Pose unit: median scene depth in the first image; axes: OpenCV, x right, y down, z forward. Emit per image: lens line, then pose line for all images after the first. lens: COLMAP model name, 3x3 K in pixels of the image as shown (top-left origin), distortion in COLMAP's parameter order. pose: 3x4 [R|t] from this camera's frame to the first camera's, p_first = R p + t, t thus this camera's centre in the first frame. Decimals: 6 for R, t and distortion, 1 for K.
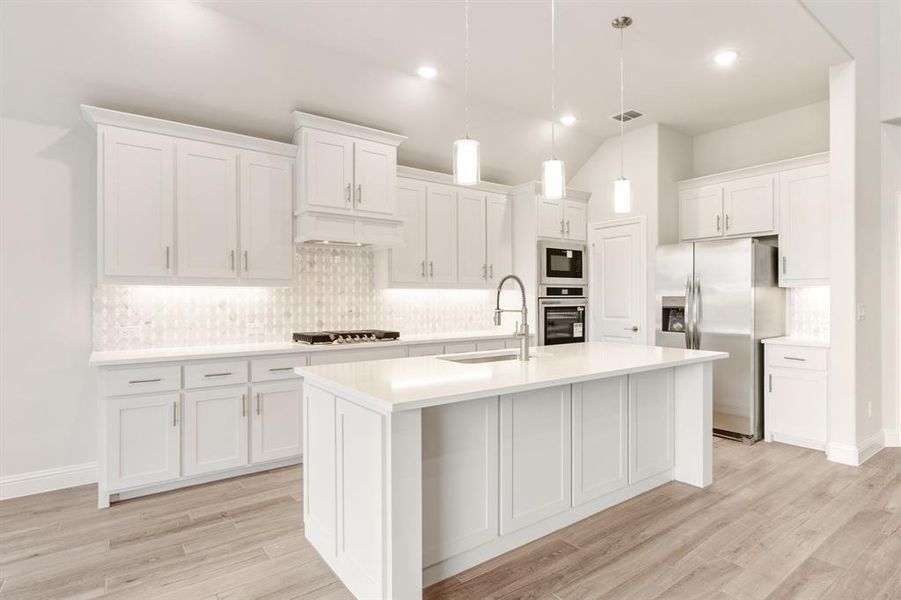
lens RADIAL K [[476.0, 0, 450.5], [0, 476.0, 300.0], [0, 0, 1]] dist [-0.001502, -0.000442]
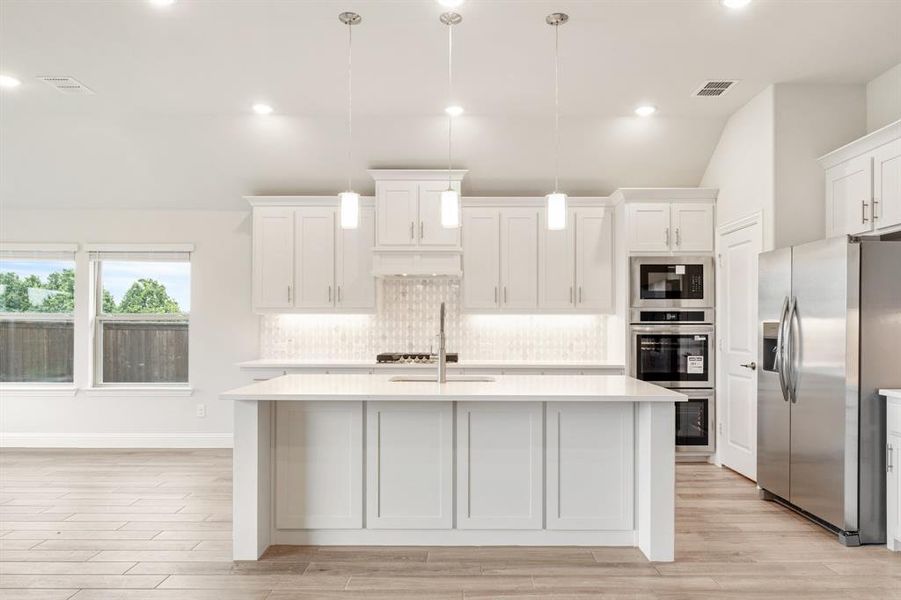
lens RADIAL K [[533.8, 0, 449.6], [0, 533.8, 322.1], [0, 0, 1]] dist [0.000004, 0.001035]
pose [[0.780349, 0.001790, -0.625342, 0.609833], [-0.005180, 0.999980, -0.003601, -0.002899], [0.625323, 0.006050, 0.780343, 0.059826]]
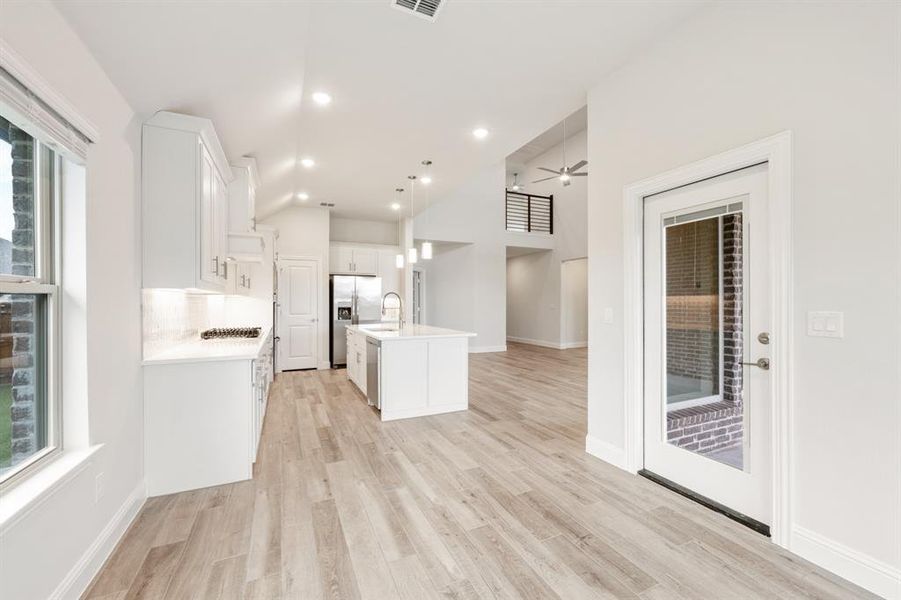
lens RADIAL K [[389.5, 0, 450.5], [0, 389.5, 300.0], [0, 0, 1]] dist [-0.000161, -0.000011]
pose [[0.235275, 0.010135, 0.971876, -1.045258], [-0.000223, 0.999946, -0.010374, 0.001758], [-0.971929, 0.002224, 0.235264, 0.190886]]
